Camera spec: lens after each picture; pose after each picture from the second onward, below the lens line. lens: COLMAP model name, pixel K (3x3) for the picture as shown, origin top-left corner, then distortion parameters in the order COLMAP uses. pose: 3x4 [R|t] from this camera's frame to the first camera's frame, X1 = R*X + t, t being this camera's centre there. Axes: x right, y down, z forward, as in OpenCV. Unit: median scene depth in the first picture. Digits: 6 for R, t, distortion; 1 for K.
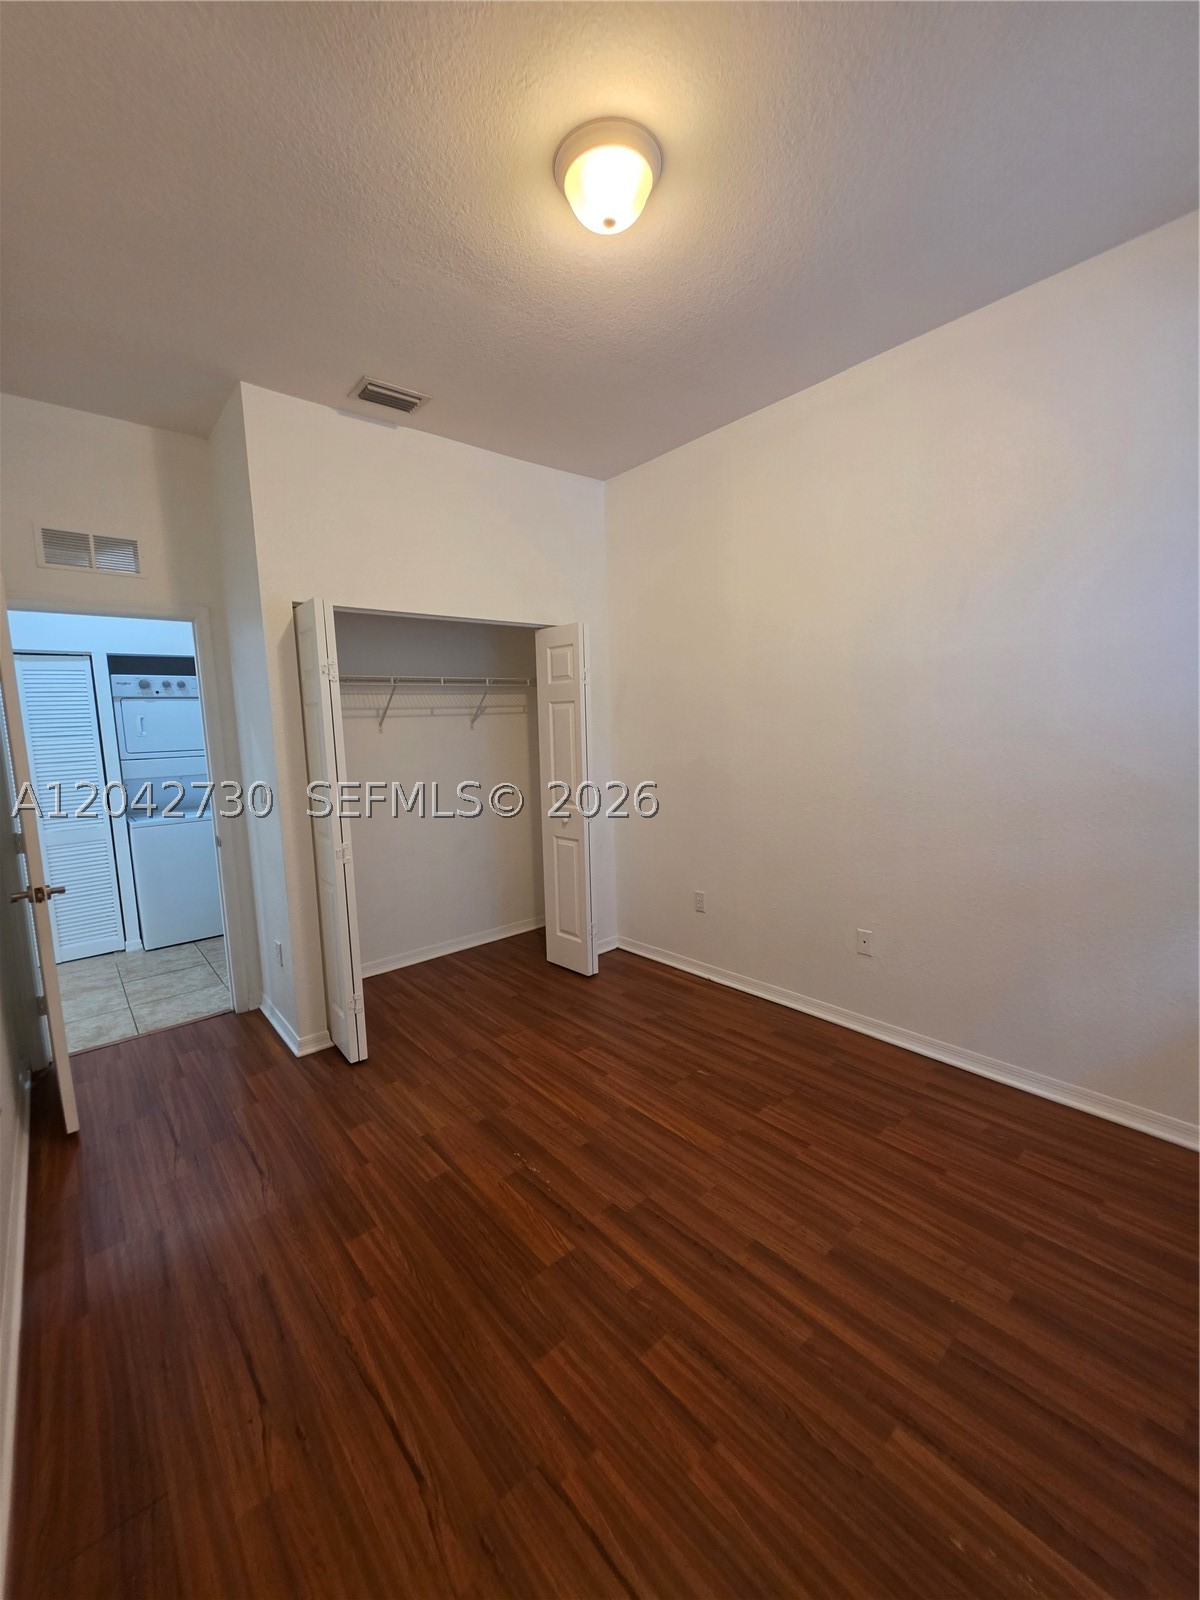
lens RADIAL K [[647.6, 0, 592.6], [0, 647.6, 804.6], [0, 0, 1]] dist [-0.000587, 0.000090]
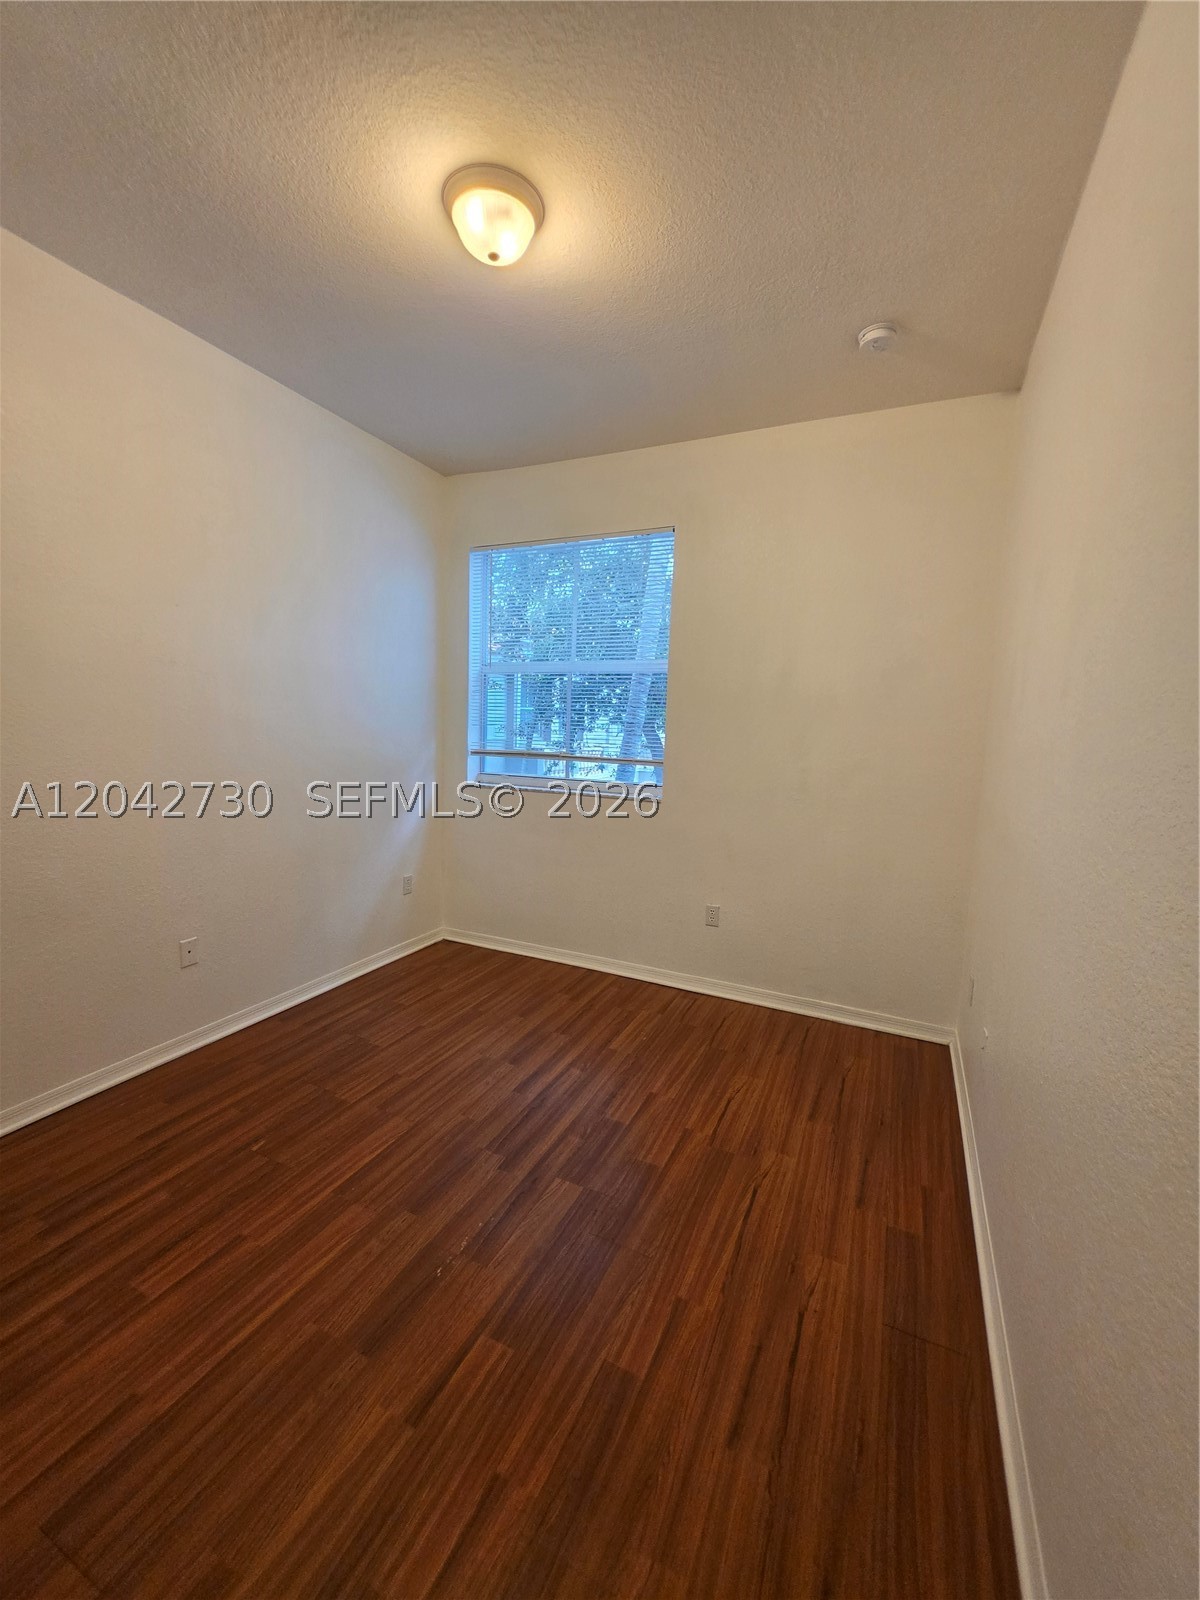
lens RADIAL K [[641.4, 0, 598.8], [0, 641.4, 796.0], [0, 0, 1]] dist [-0.002389, -0.000052]
pose [[-0.409828, -0.083612, 0.908323, -1.013711], [0.094512, 0.986538, 0.133455, -0.121561], [-0.907253, 0.140540, -0.396409, 1.270726]]
